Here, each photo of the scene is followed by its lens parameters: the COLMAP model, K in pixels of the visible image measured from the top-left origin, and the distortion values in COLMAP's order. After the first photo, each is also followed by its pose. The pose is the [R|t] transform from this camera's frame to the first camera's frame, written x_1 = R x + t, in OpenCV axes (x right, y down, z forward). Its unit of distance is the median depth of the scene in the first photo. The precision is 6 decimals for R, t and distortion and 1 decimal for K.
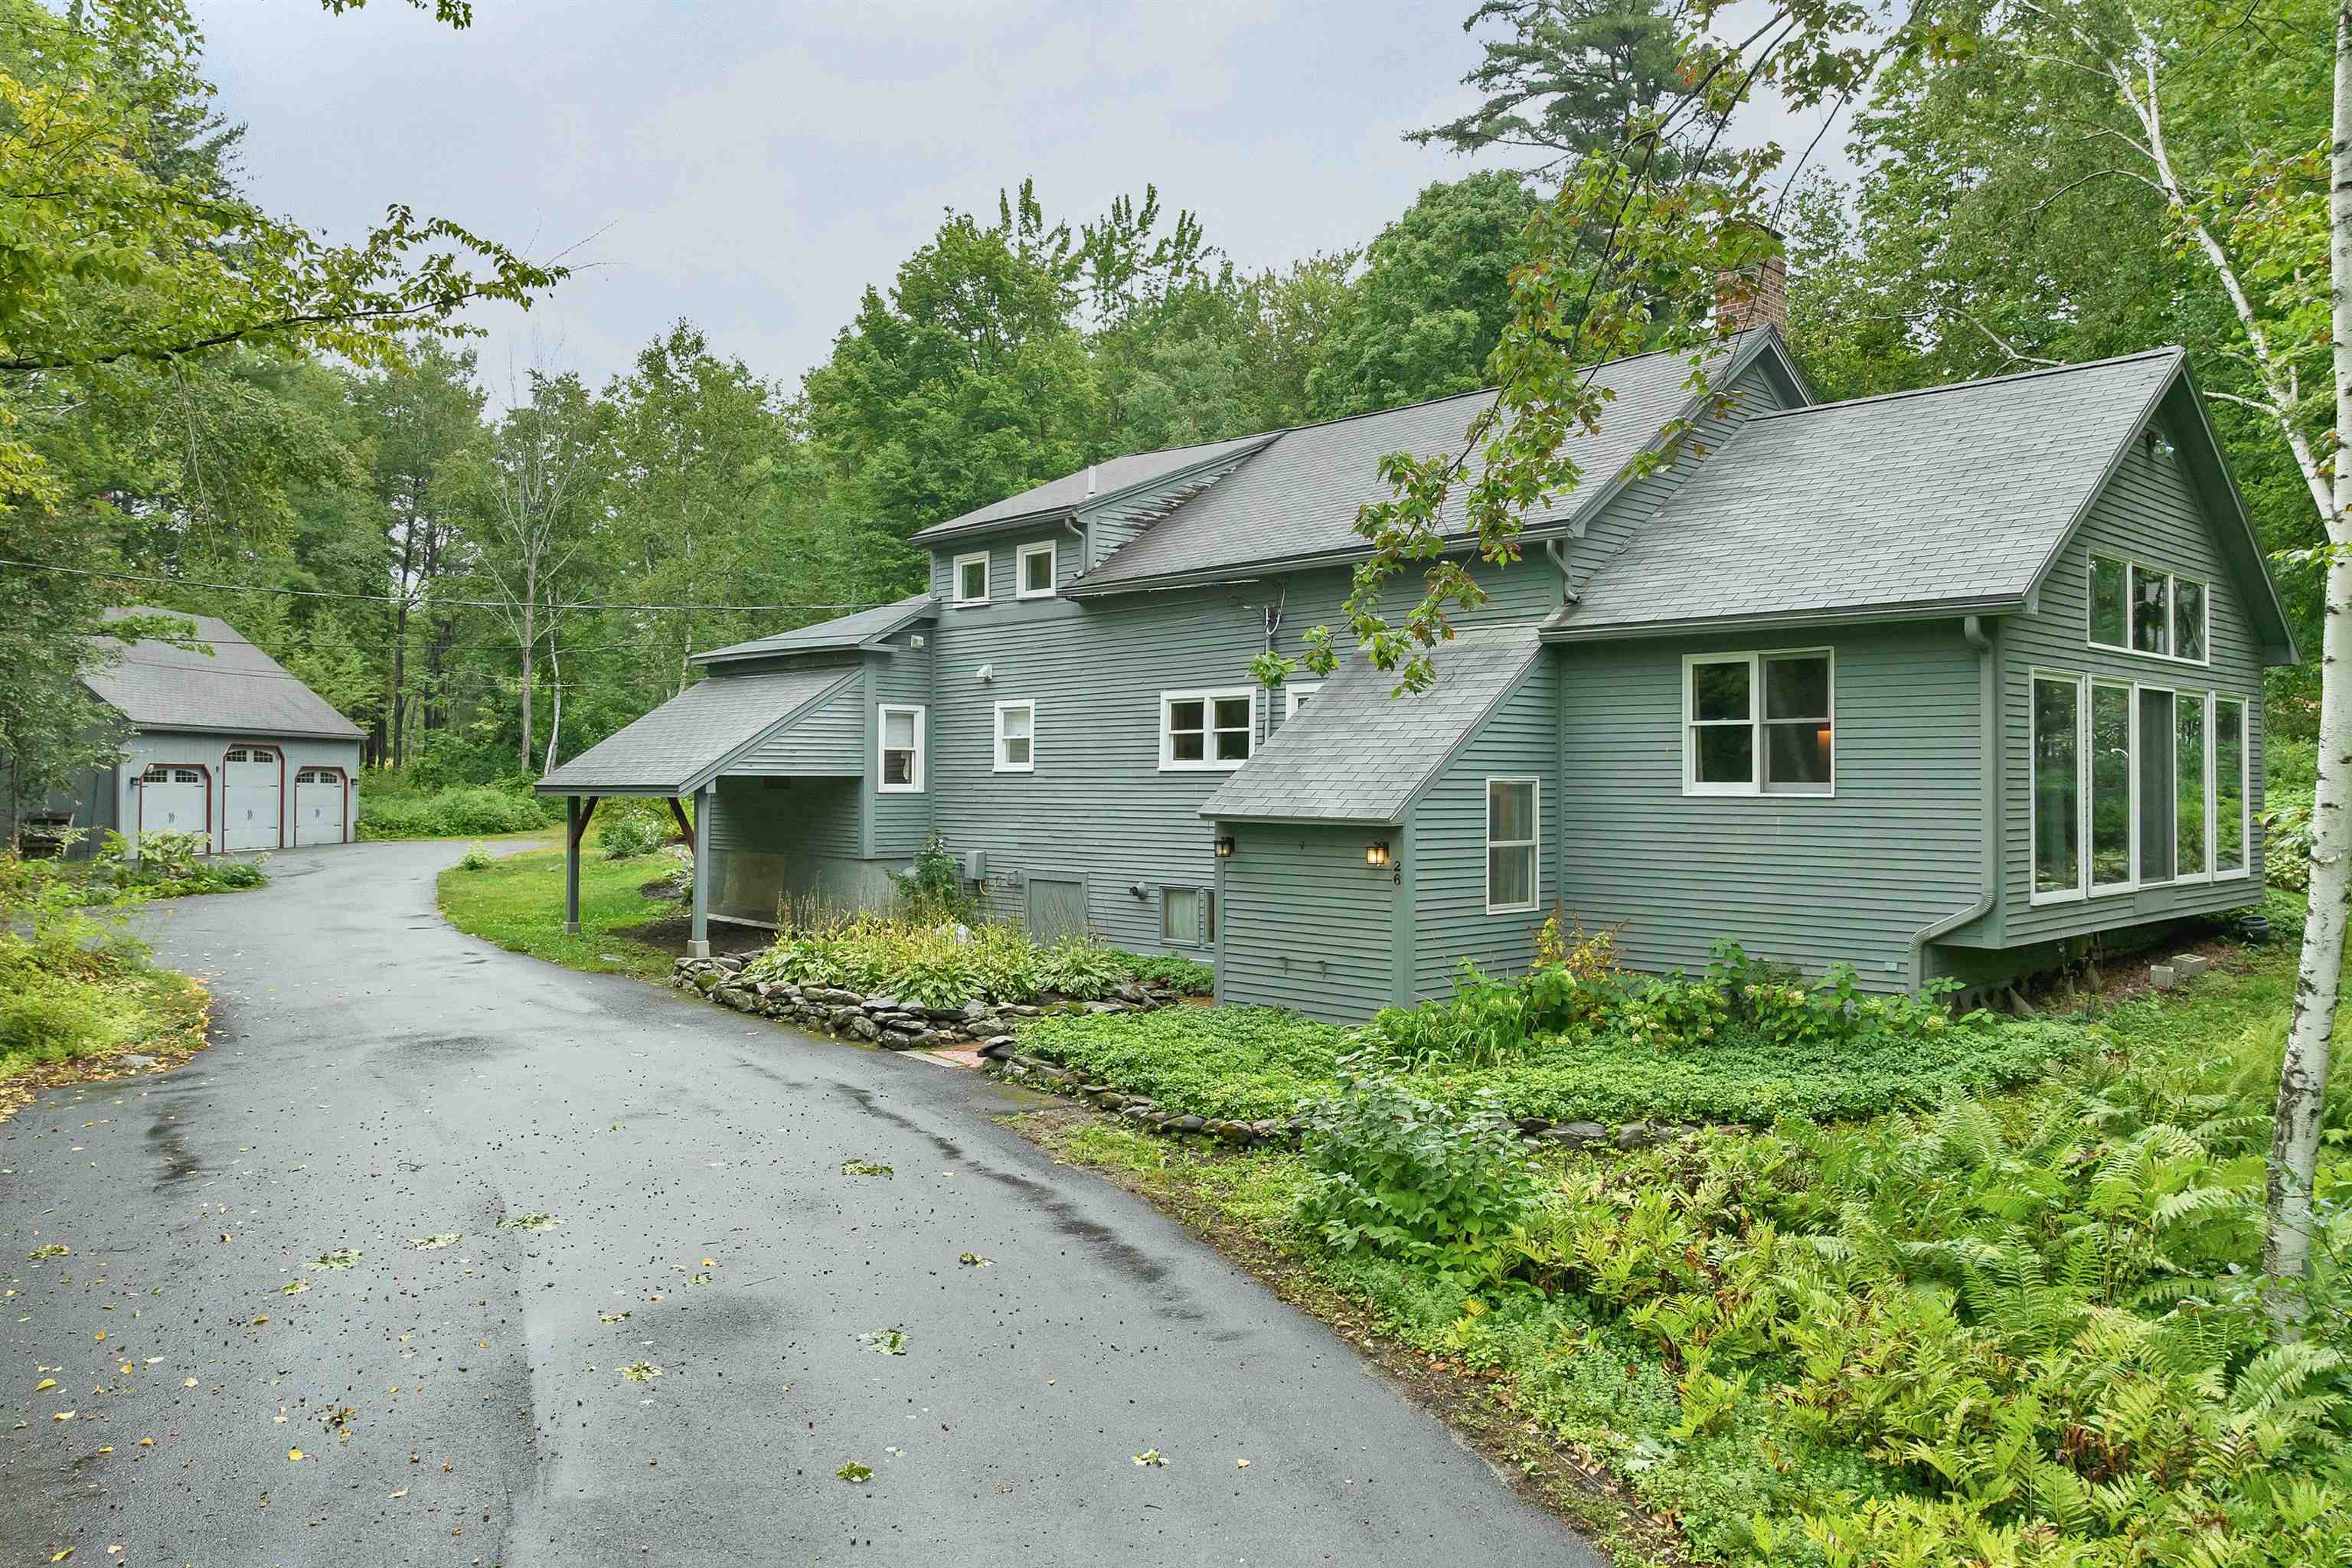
lens RADIAL K [[1689.3, 0, 1200.1], [0, 1689.3, 763.2], [0, 0, 1]] dist [-0.027984, -0.020527]
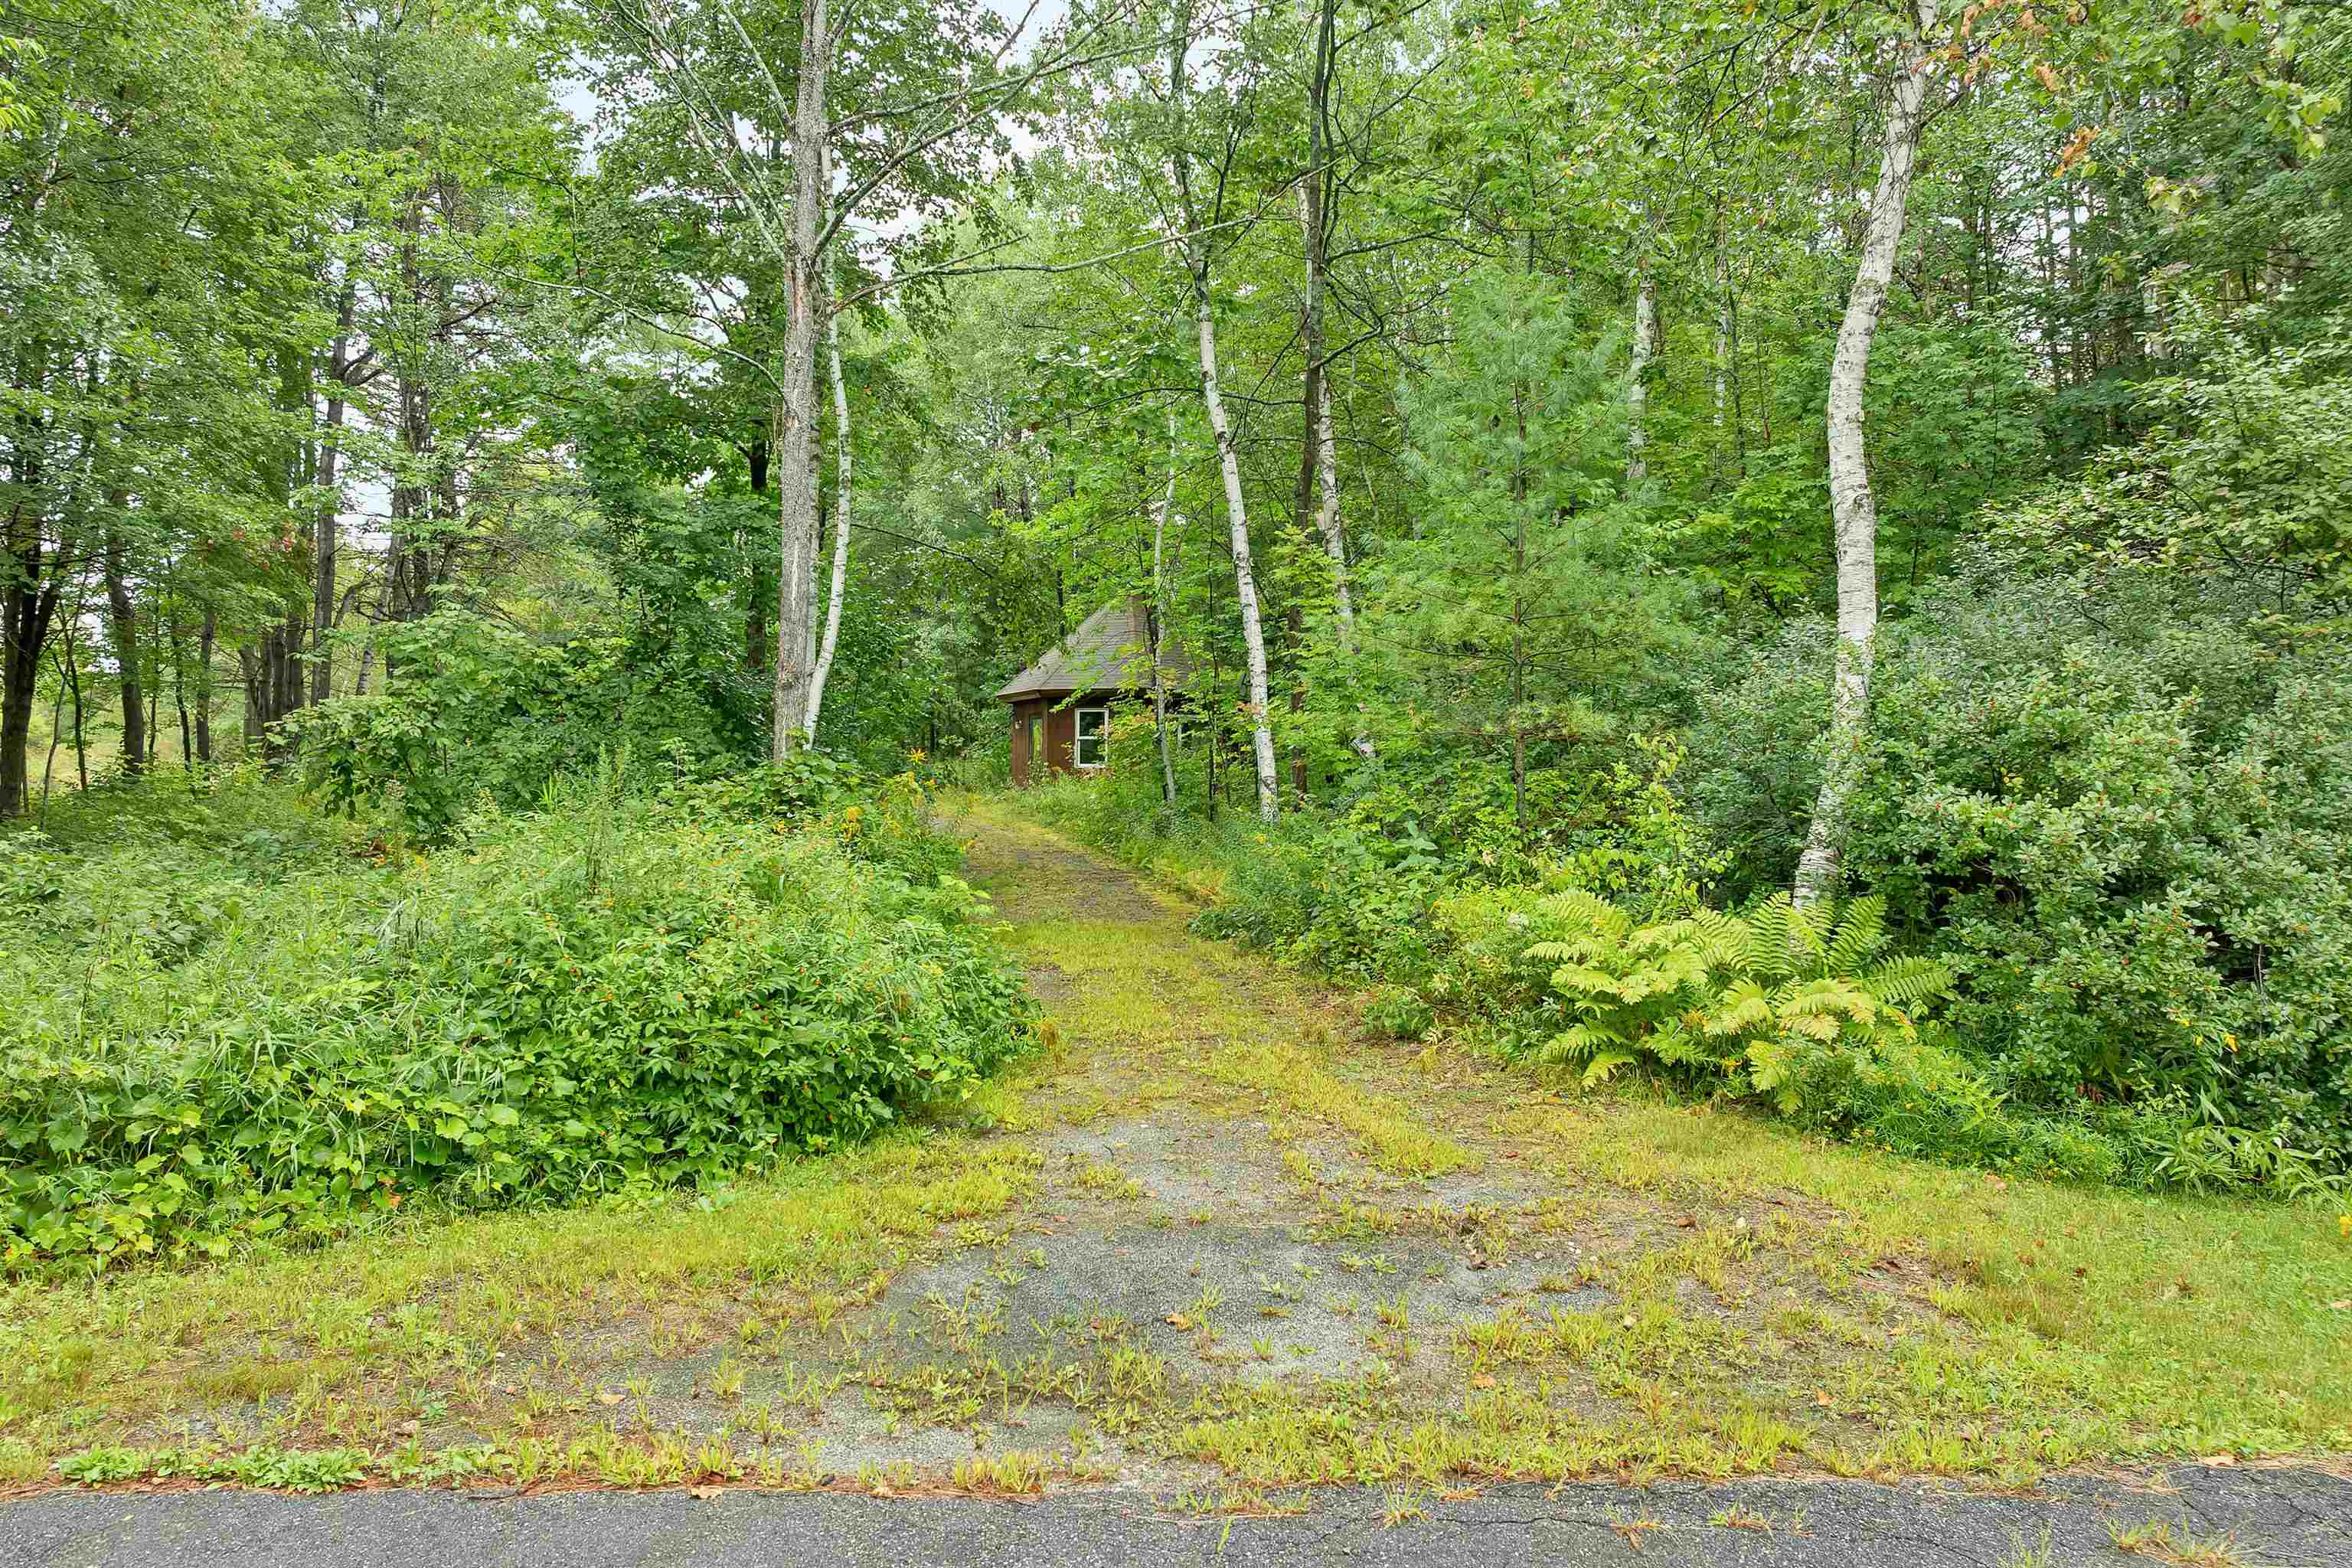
lens RADIAL K [[1689.3, 0, 1200.1], [0, 1689.3, 763.2], [0, 0, 1]] dist [-0.027984, -0.020527]
pose [[0.999956, -0.002201, 0.009167, -0.439884], [0.002337, 0.999887, -0.014876, 0.014409], [-0.009134, 0.014897, 0.999847, 0.963102]]
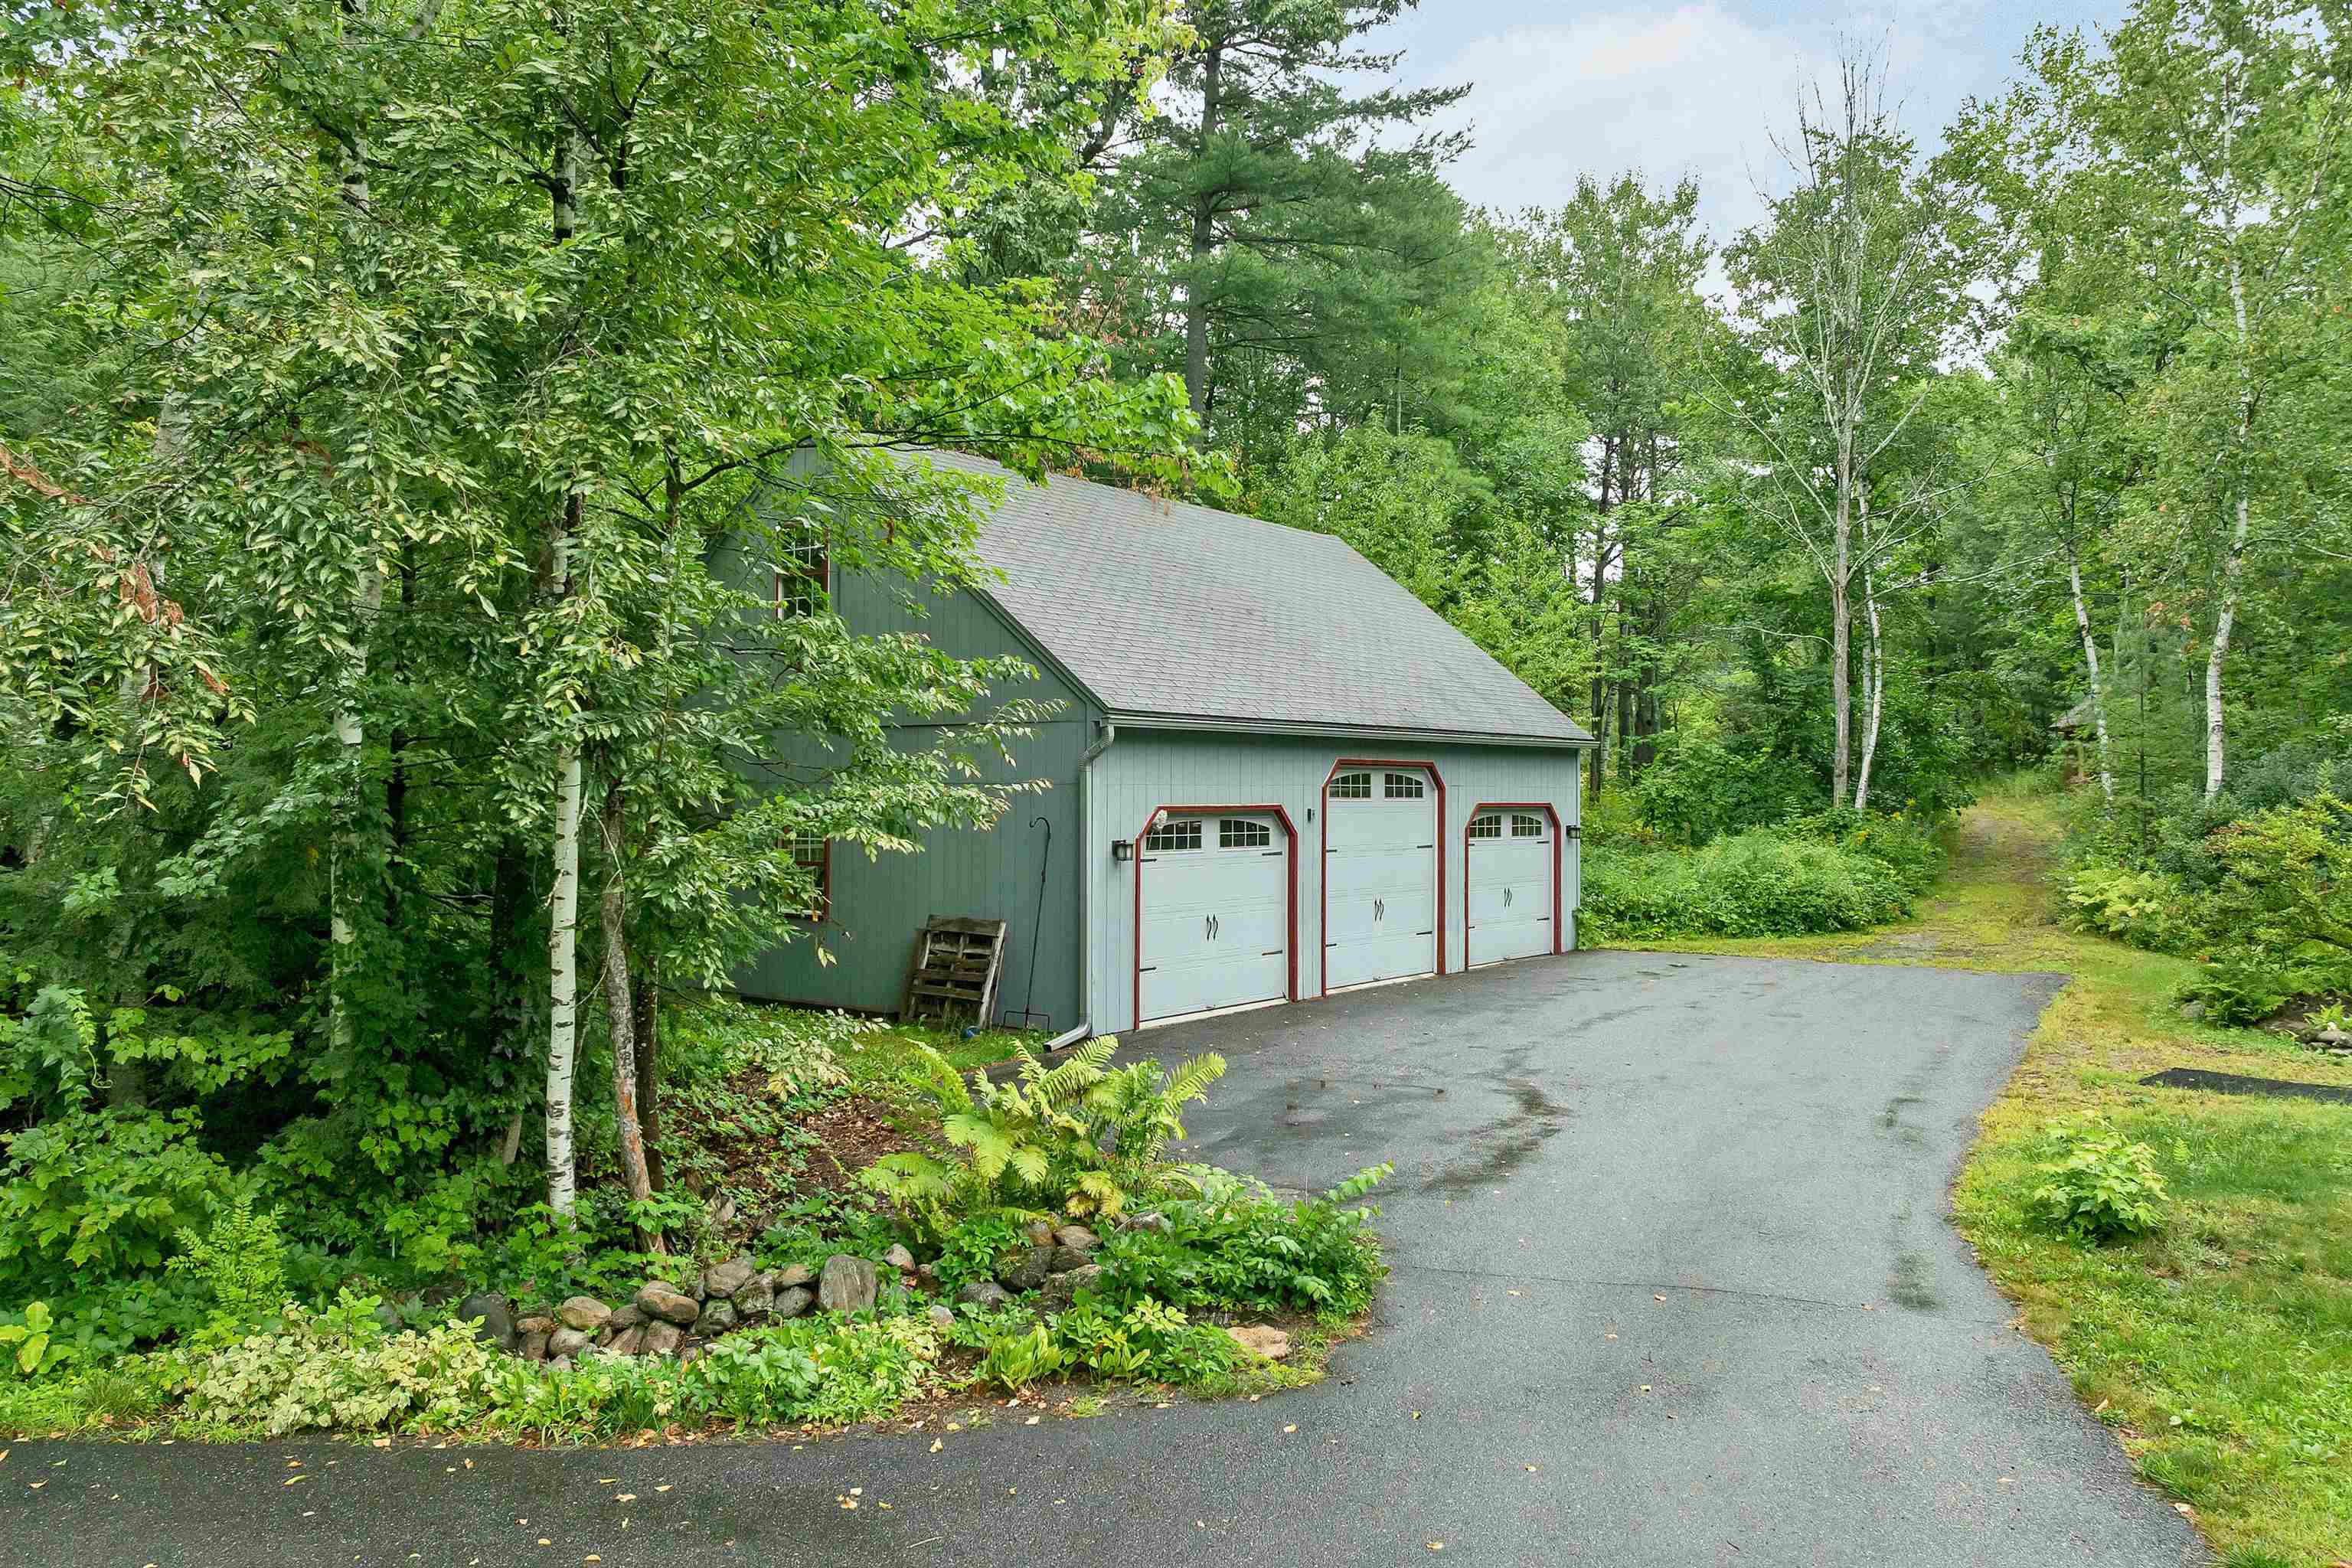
lens RADIAL K [[1689.3, 0, 1200.1], [0, 1689.3, 763.2], [0, 0, 1]] dist [-0.027984, -0.020527]
pose [[0.793442, -0.015075, -0.608459, -0.294646], [0.010286, 0.999883, -0.011359, -0.005191], [0.608559, 0.002754, 0.793504, 0.547309]]
